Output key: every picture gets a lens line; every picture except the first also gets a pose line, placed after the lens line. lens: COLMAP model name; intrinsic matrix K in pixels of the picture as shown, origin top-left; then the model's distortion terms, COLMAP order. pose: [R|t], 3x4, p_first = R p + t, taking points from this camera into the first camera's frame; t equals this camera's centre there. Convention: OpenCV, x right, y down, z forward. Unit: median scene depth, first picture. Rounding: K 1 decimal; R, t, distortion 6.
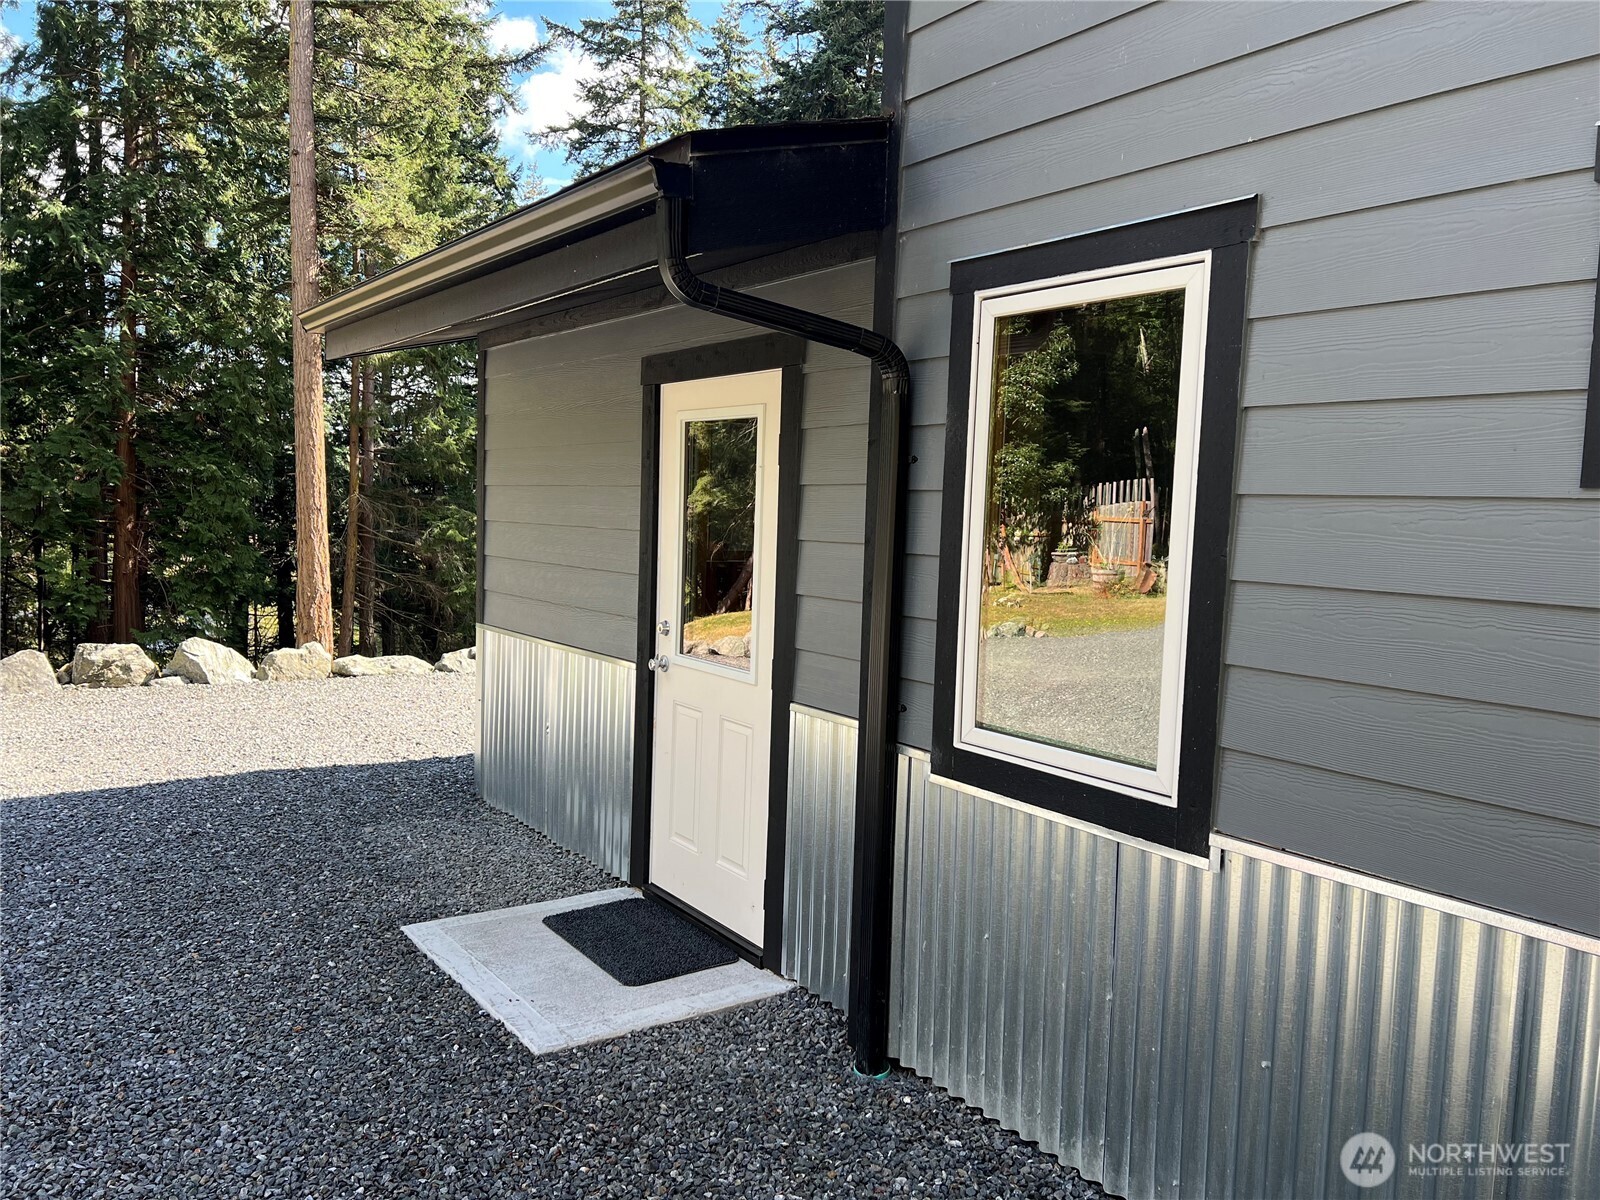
lens RADIAL K [[1212.1, 0, 797.9], [0, 1212.1, 599.7], [0, 0, 1]] dist [0.007734, -0.000451]
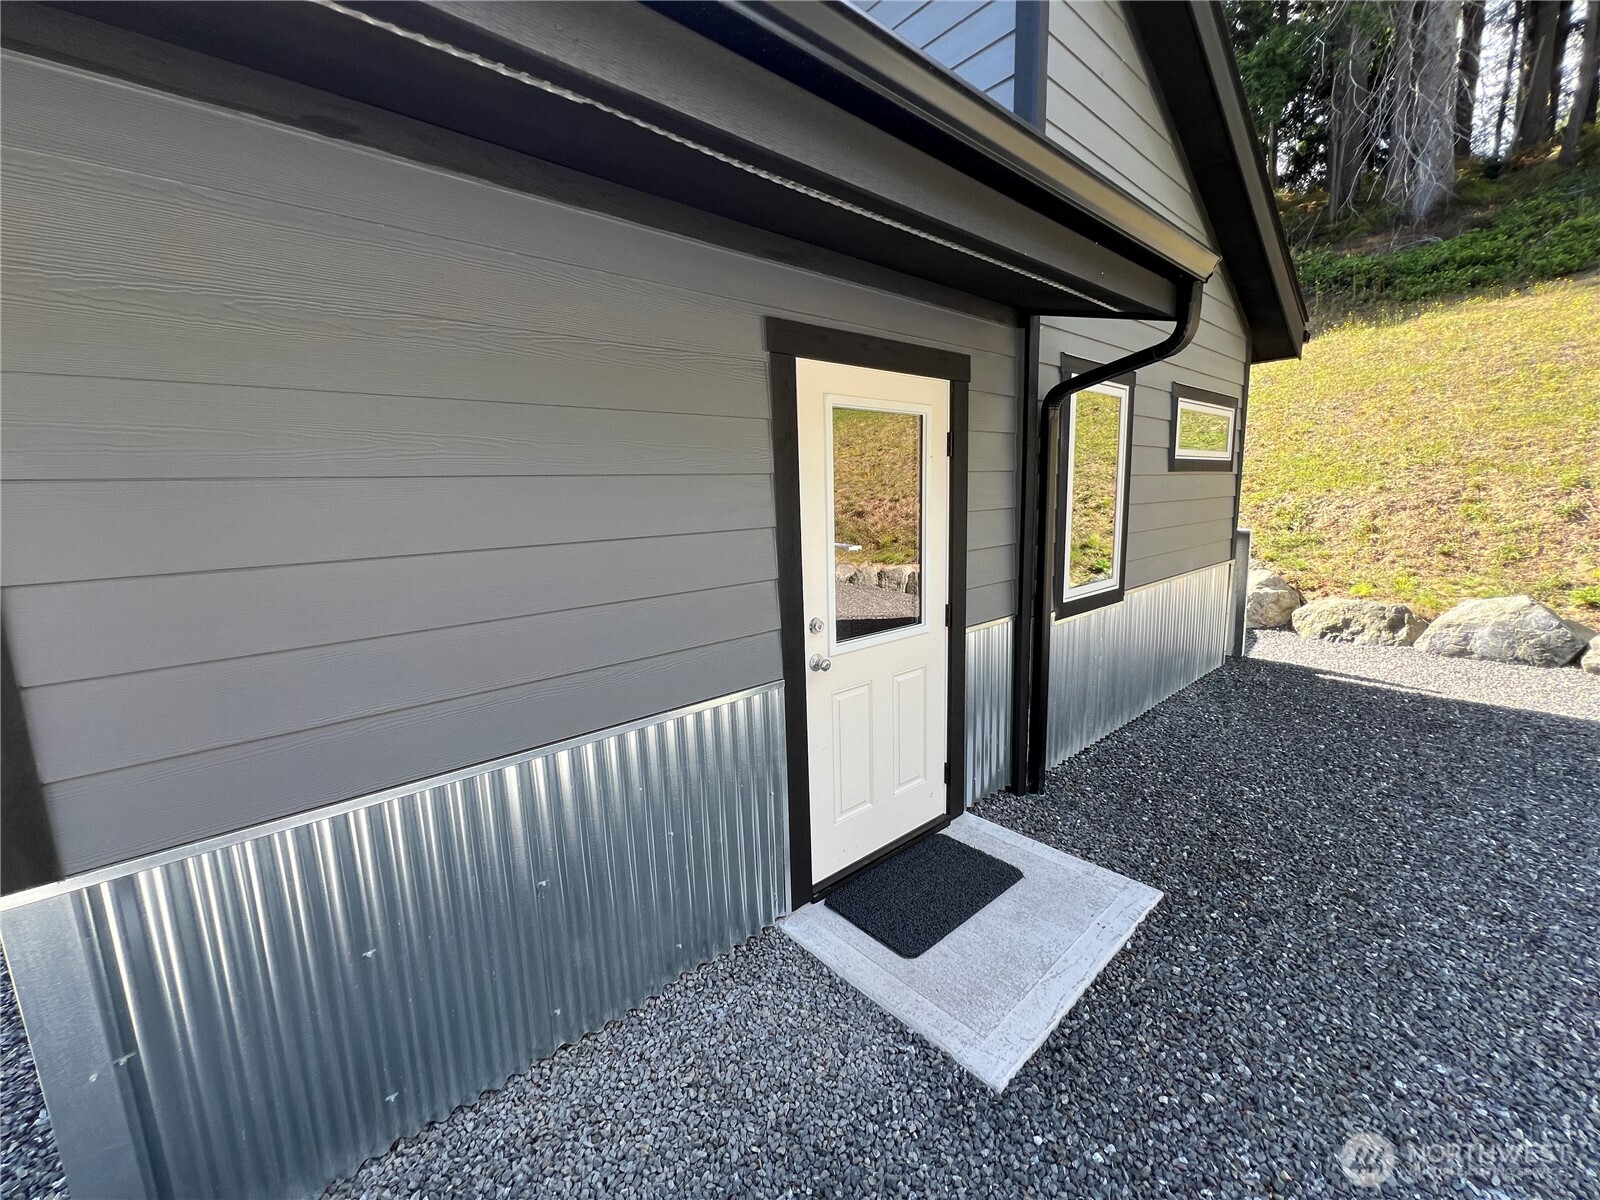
lens RADIAL K [[638.7, 0, 804.4], [0, 638.7, 605.7], [0, 0, 1]] dist [-0.012591, 0.000021]
pose [[-0.117705, -0.186676, 0.975345, -0.699288], [0.109359, 0.973762, 0.199571, -0.109766], [-0.987009, 0.130154, -0.094202, 1.240439]]
